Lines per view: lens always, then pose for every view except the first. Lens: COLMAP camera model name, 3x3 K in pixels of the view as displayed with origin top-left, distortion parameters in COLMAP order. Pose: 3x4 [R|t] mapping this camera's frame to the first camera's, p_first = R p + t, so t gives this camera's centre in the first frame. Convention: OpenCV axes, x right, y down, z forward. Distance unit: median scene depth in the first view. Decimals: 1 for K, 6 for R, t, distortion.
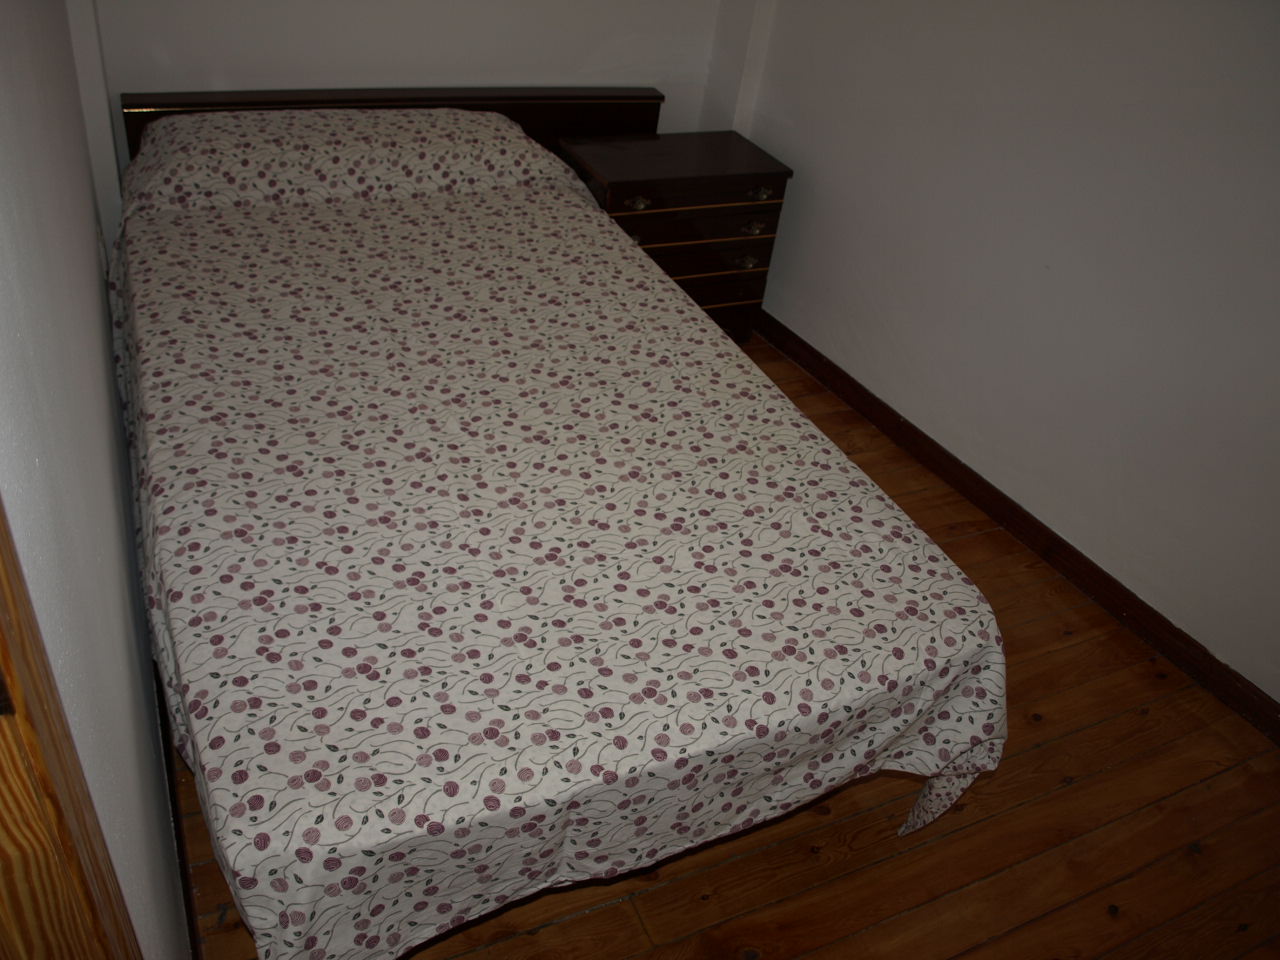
lens RADIAL K [[1016.6, 0, 615.7], [0, 1016.6, 477.7], [0, 0, 1]] dist [-0.116396, 0.080376]
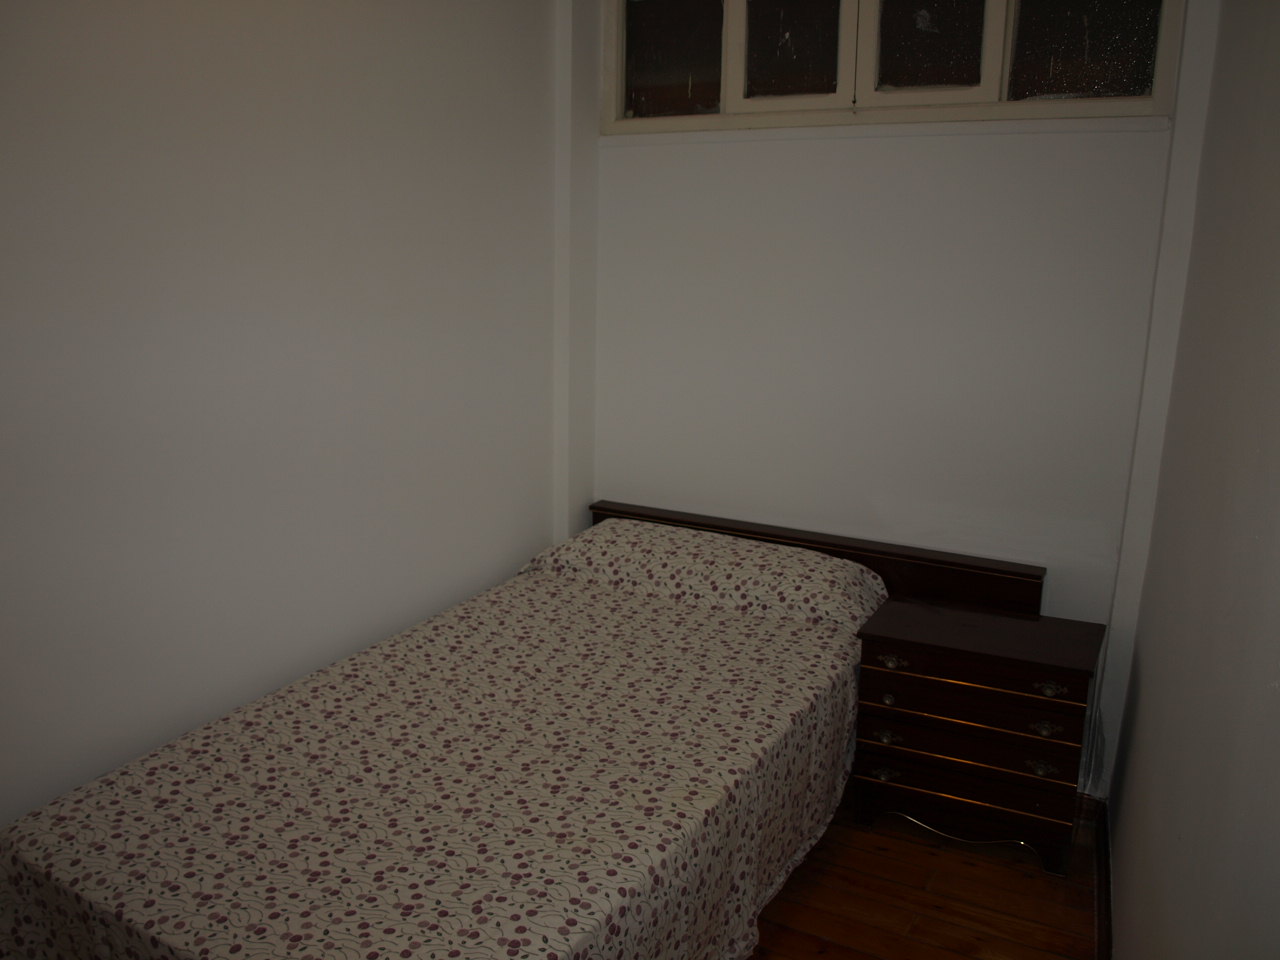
lens RADIAL K [[1016.6, 0, 615.7], [0, 1016.6, 477.7], [0, 0, 1]] dist [-0.116396, 0.080376]
pose [[0.555979, 0.066749, -0.828512, 0.697592], [-0.430872, 0.875535, -0.218603, -0.106429], [0.710800, 0.478521, 0.515539, 0.240289]]
